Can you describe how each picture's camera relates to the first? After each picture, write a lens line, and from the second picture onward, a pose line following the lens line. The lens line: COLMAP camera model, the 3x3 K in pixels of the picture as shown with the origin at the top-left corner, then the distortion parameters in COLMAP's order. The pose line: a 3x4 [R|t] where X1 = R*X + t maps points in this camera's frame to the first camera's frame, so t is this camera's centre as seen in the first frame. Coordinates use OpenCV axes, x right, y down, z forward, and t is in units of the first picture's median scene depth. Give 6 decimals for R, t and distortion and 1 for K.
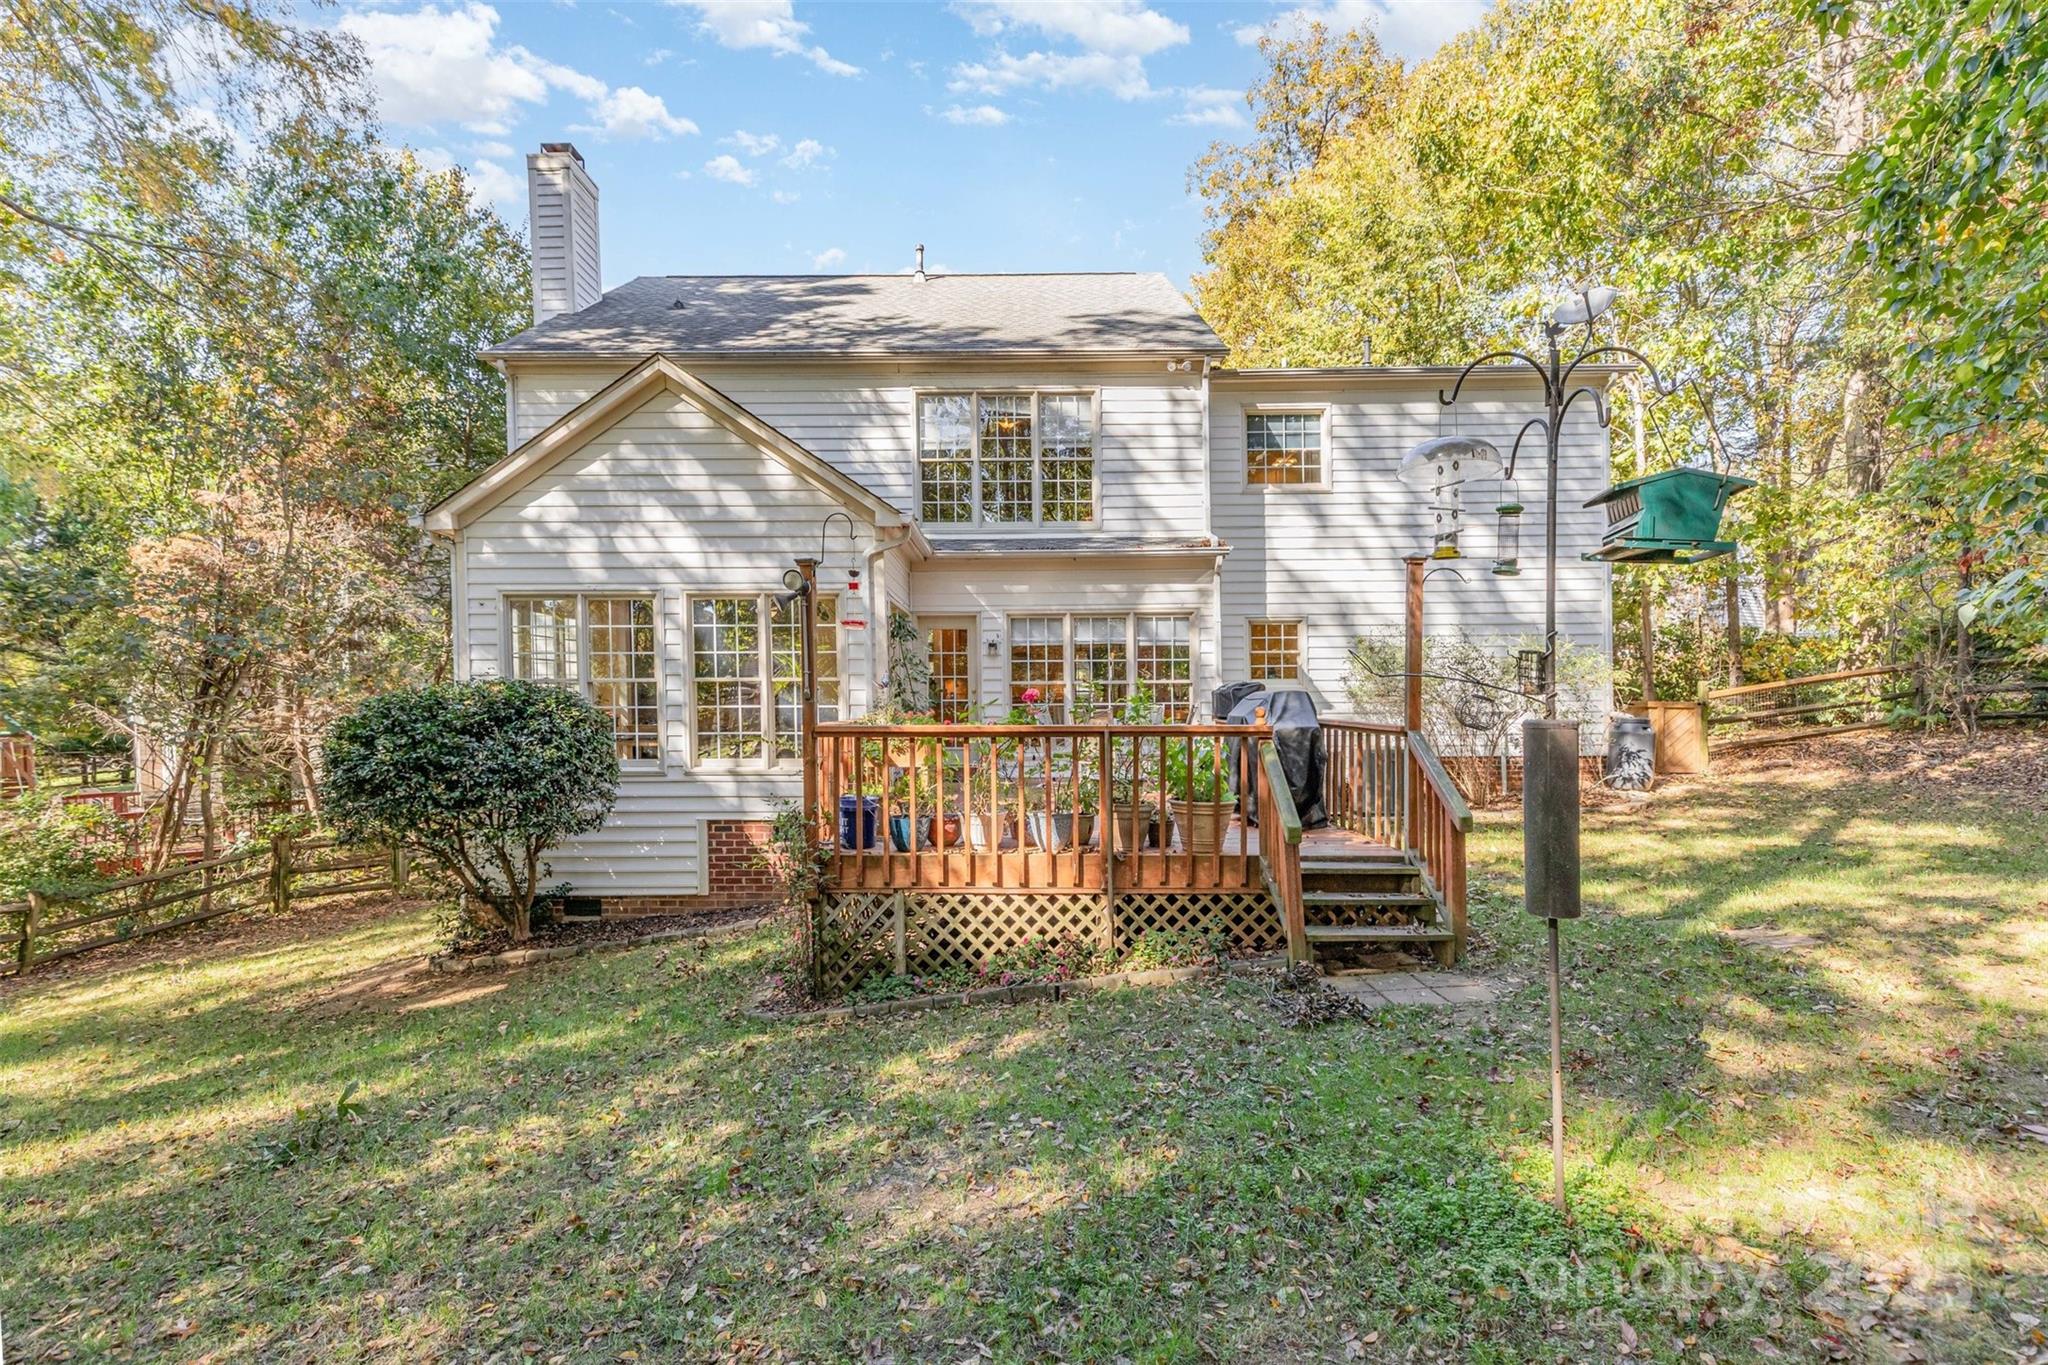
lens RADIAL K [[958.3, 0, 1024.0], [0, 958.3, 682.5], [0, 0, 1]] dist [0.000056, 0.000050]
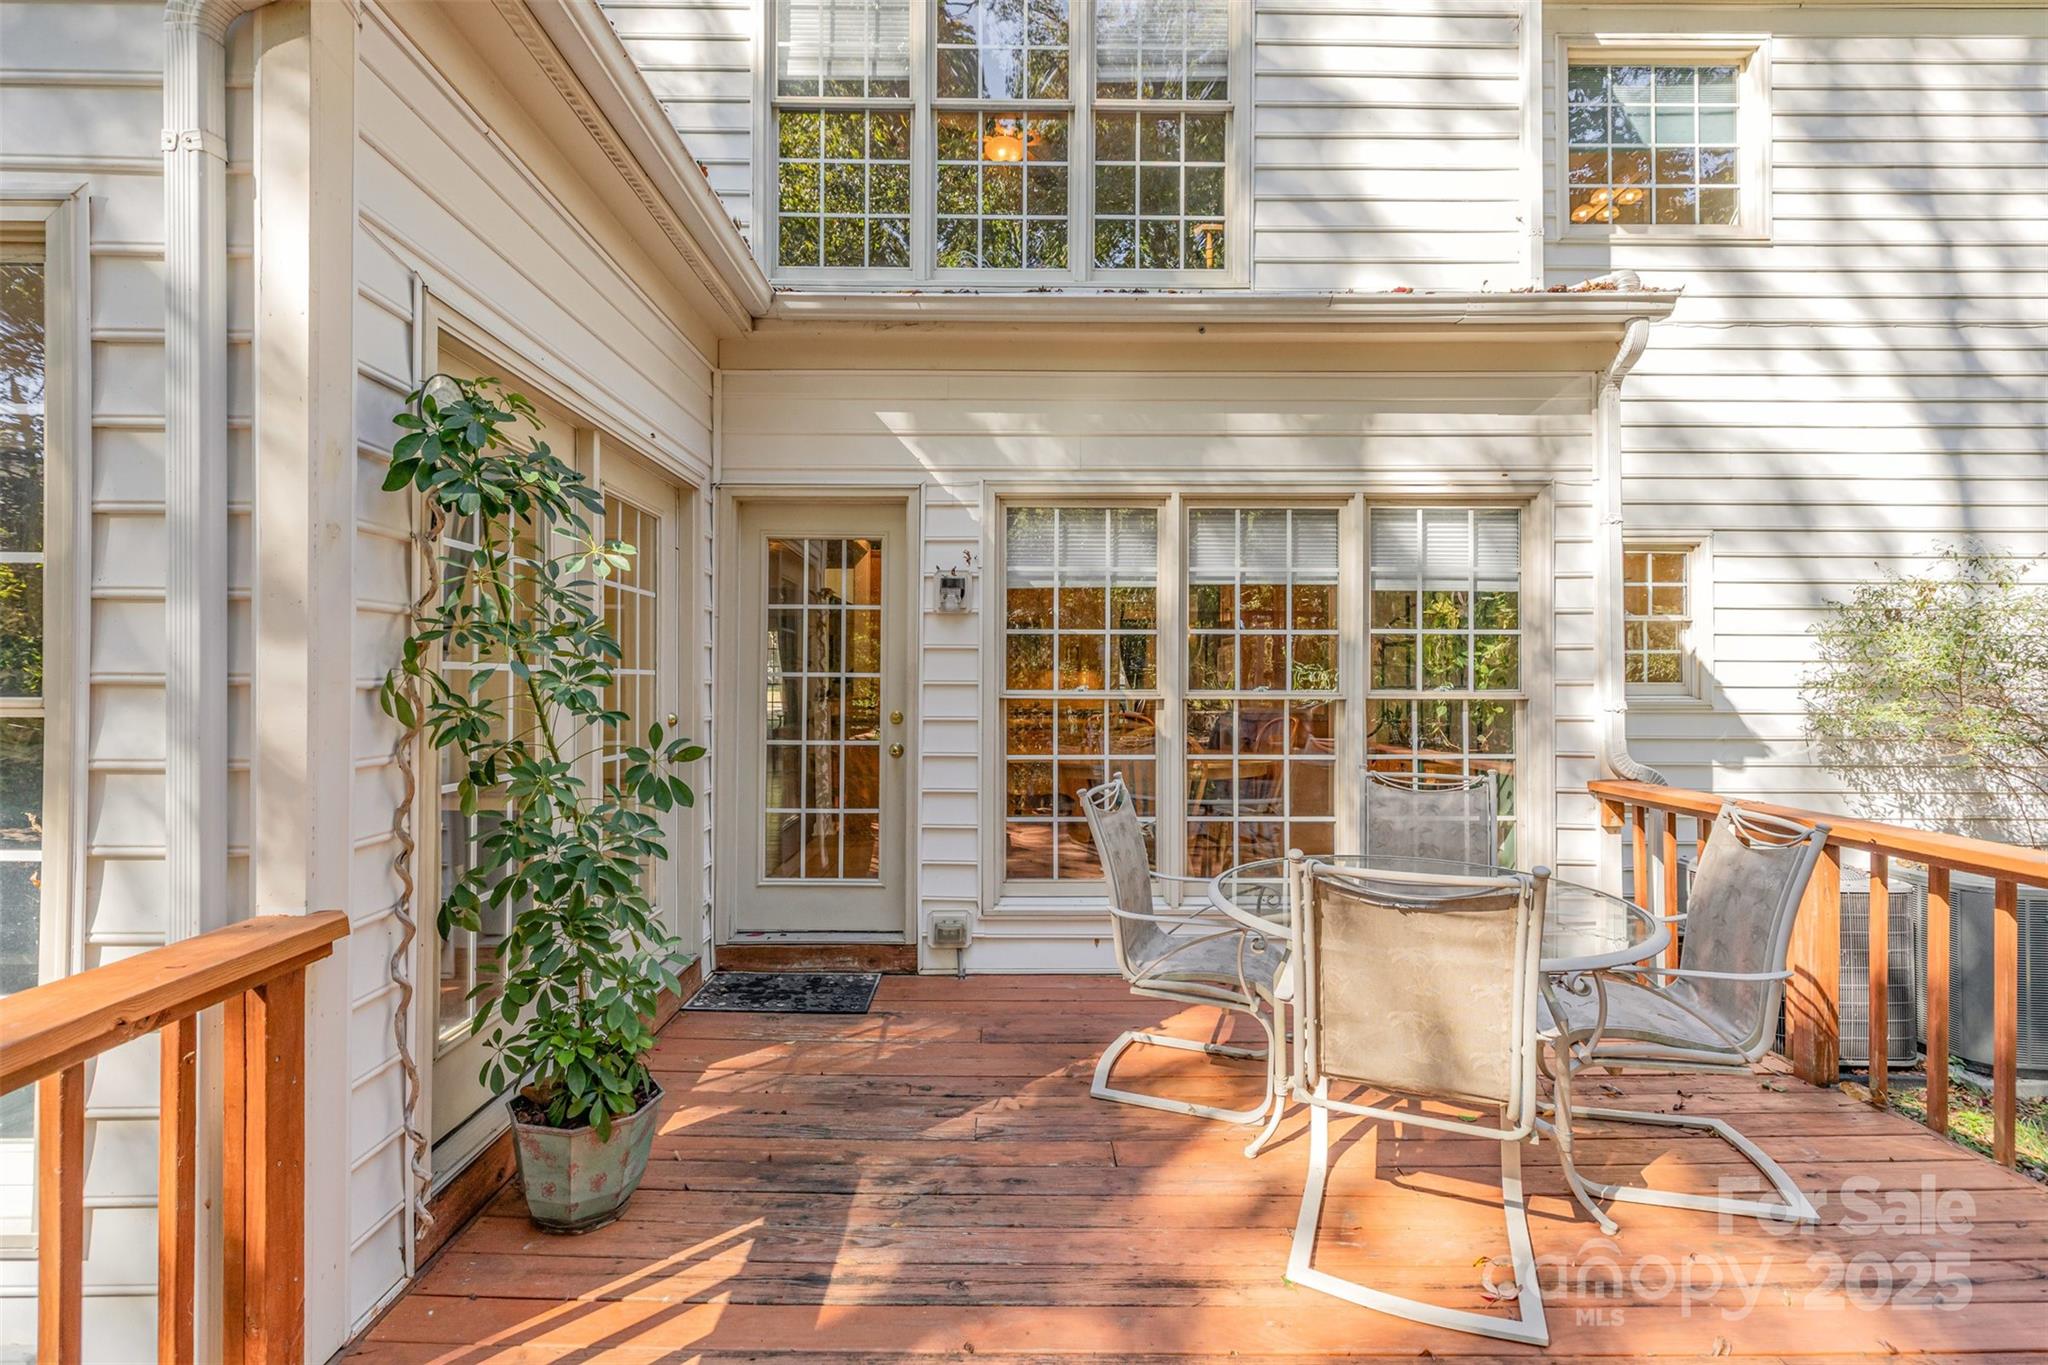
lens RADIAL K [[925.7, 0, 1025.6], [0, 925.7, 663.2], [0, 0, 1]] dist [0.002763, 0.000492]
pose [[0.999925, 0.010463, 0.006311, -0.008302], [-0.010452, 0.999944, -0.001765, -0.010116], [-0.006329, 0.001699, 0.999979, 0.636645]]
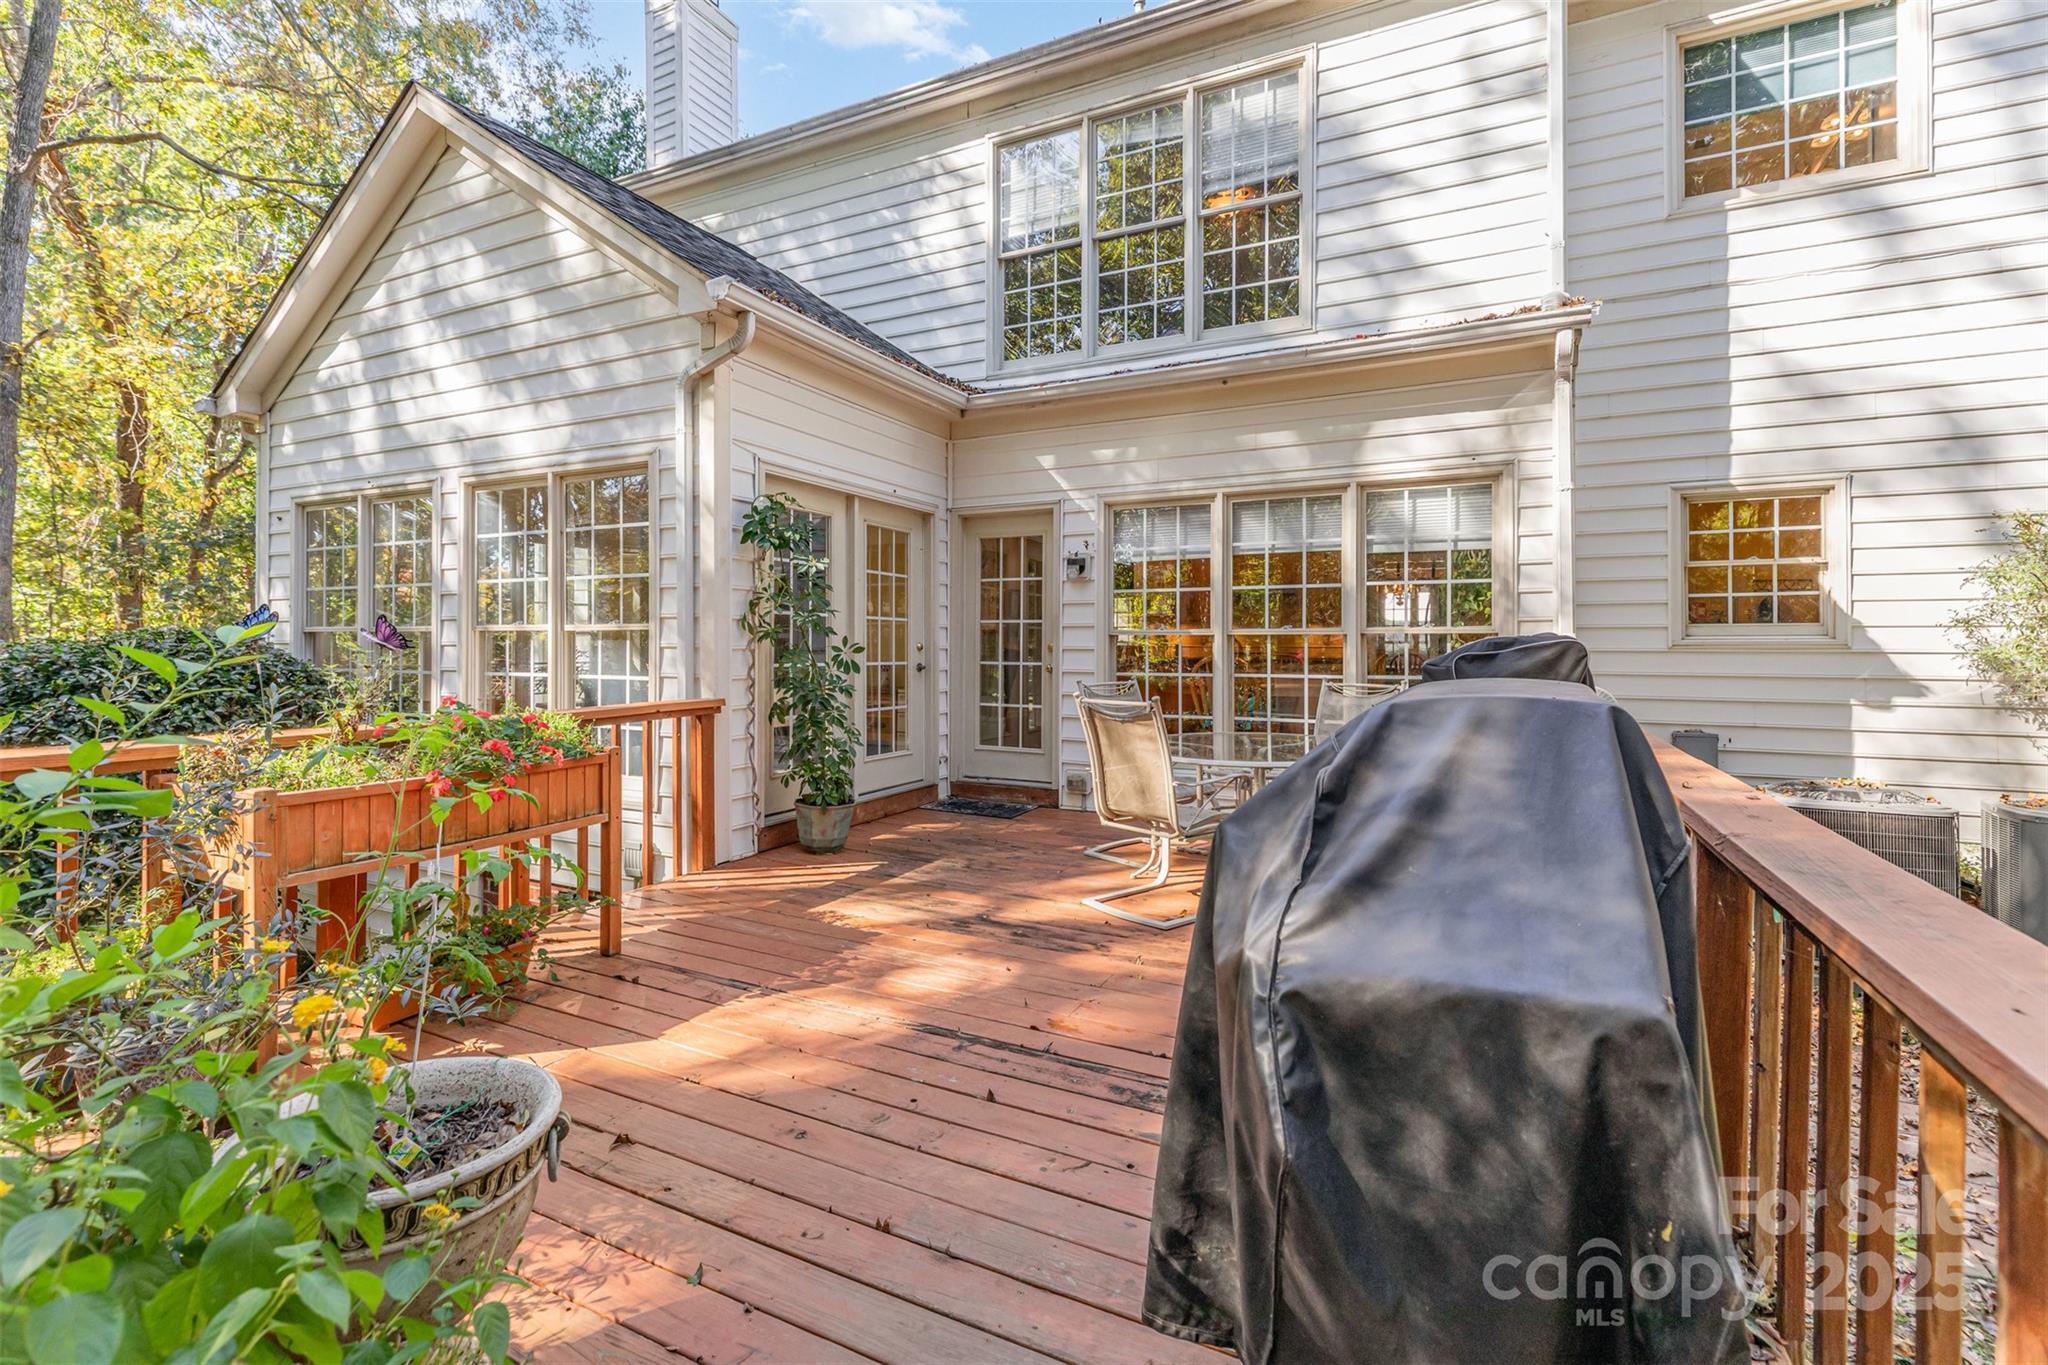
lens RADIAL K [[934.2, 0, 1019.5], [0, 934.2, 634.5], [0, 0, 1]] dist [-0.000456, 0.000257]
pose [[0.888618, 0.003303, -0.458637, 0.168781], [-0.001103, 0.999987, 0.005065, -0.001257], [0.458648, -0.003995, 0.888609, 0.494492]]
